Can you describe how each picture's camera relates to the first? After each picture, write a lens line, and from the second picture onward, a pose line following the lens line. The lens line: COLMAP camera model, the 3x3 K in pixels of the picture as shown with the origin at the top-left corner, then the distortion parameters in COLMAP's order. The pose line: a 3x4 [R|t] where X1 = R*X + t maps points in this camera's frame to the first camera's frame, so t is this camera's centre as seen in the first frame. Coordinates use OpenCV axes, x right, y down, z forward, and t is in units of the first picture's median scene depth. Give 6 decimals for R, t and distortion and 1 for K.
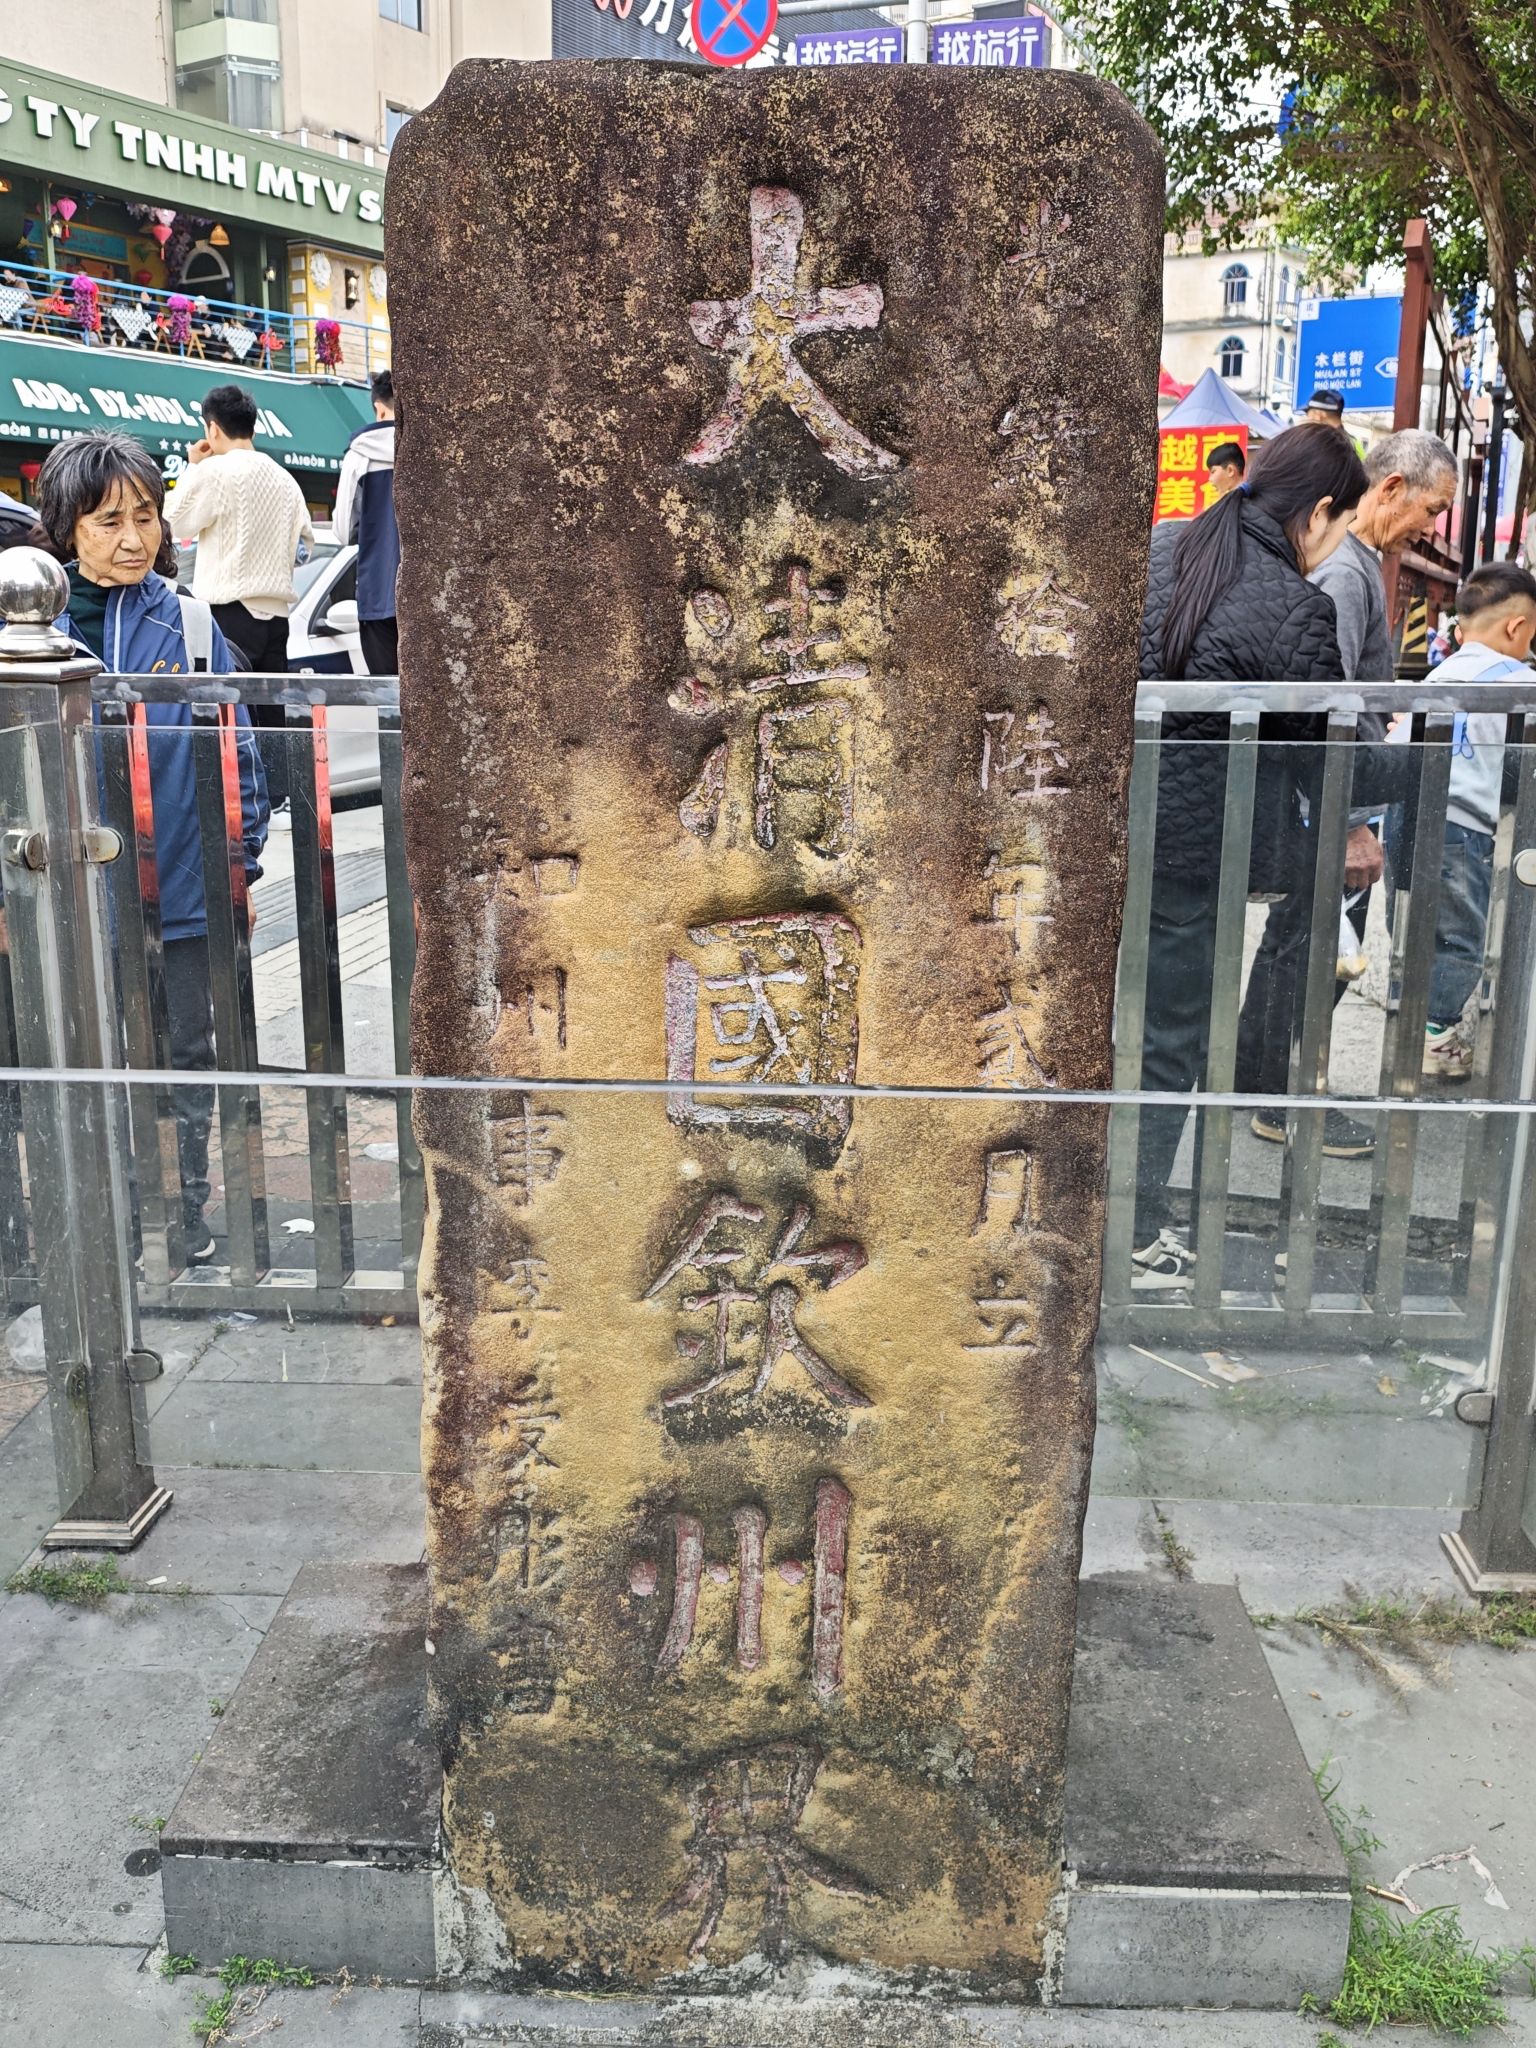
lens RADIAL K [[1788.1, 0, 766.6], [0, 1788.1, 1013.7], [0, 0, 1]] dist [0.053957, -0.128682]
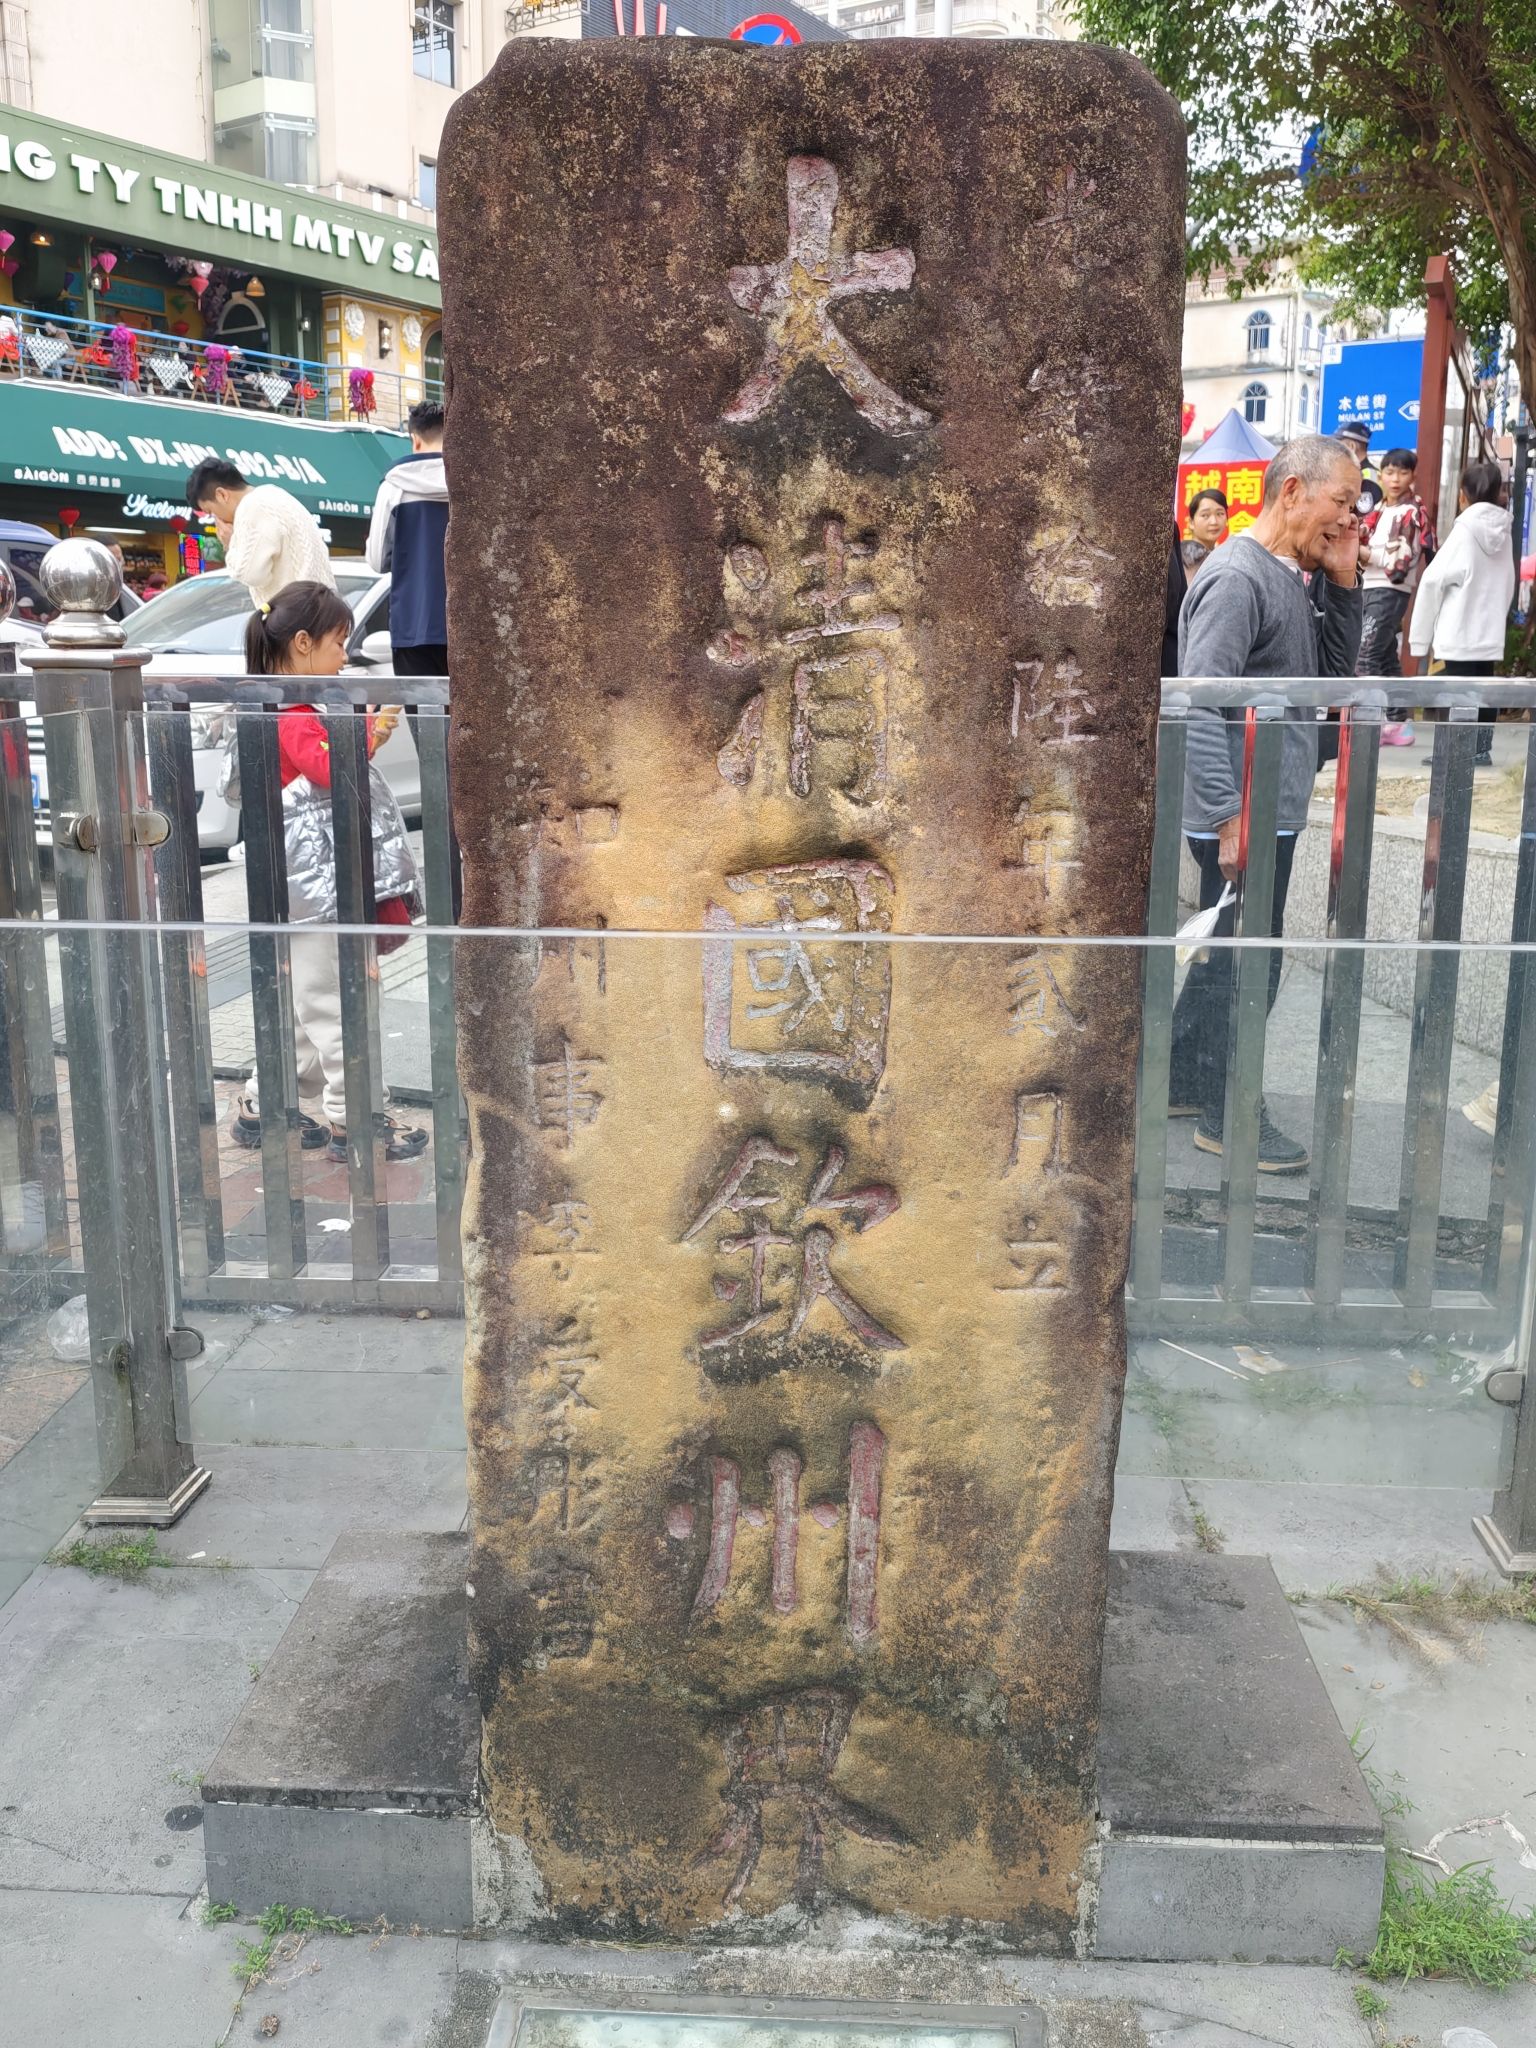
lens RADIAL K [[1788.1, 0, 763.0], [0, 1788.1, 1001.7], [0, 0, 1]] dist [0.053957, -0.128682]
pose [[0.999863, -0.000162, -0.016576, -0.005069], [-0.000347, 0.999528, -0.030723, 0.052761], [0.016574, 0.030724, 0.999390, -0.023318]]
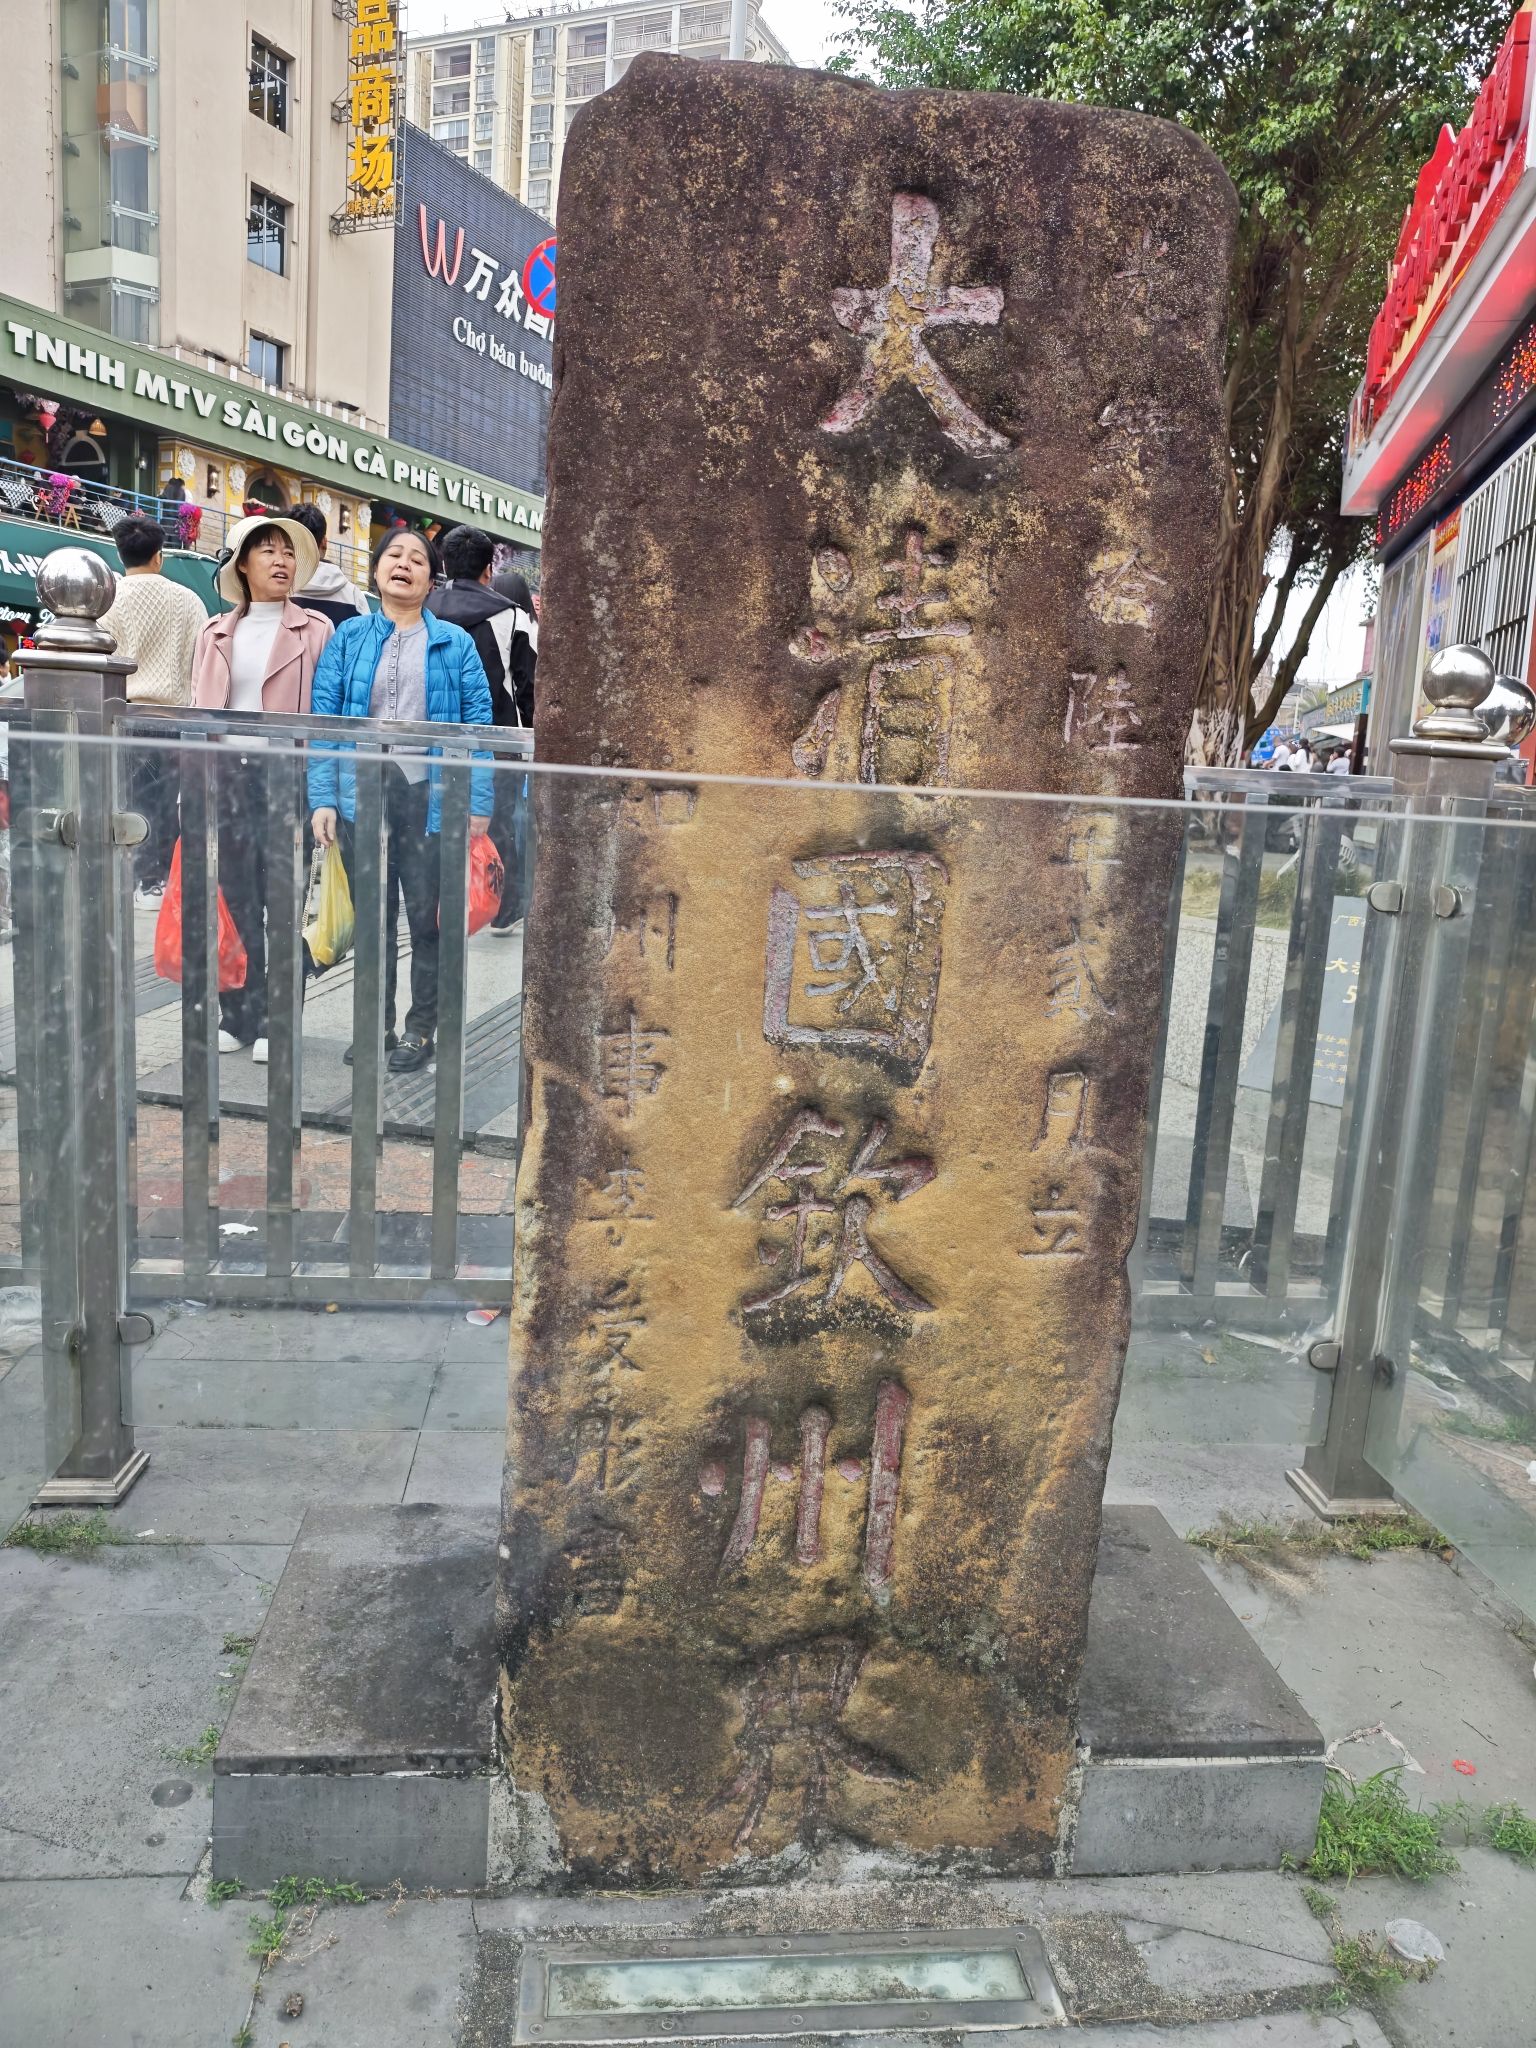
lens RADIAL K [[1494.2, 0, 765.5], [0, 1494.2, 1008.5], [0, 0, 1]] dist [0.003431, -0.020245]
pose [[0.988489, 0.027333, 0.148806, -0.181038], [-0.016731, 0.997262, -0.072037, 0.101610], [-0.150368, 0.068718, 0.986239, 0.104688]]
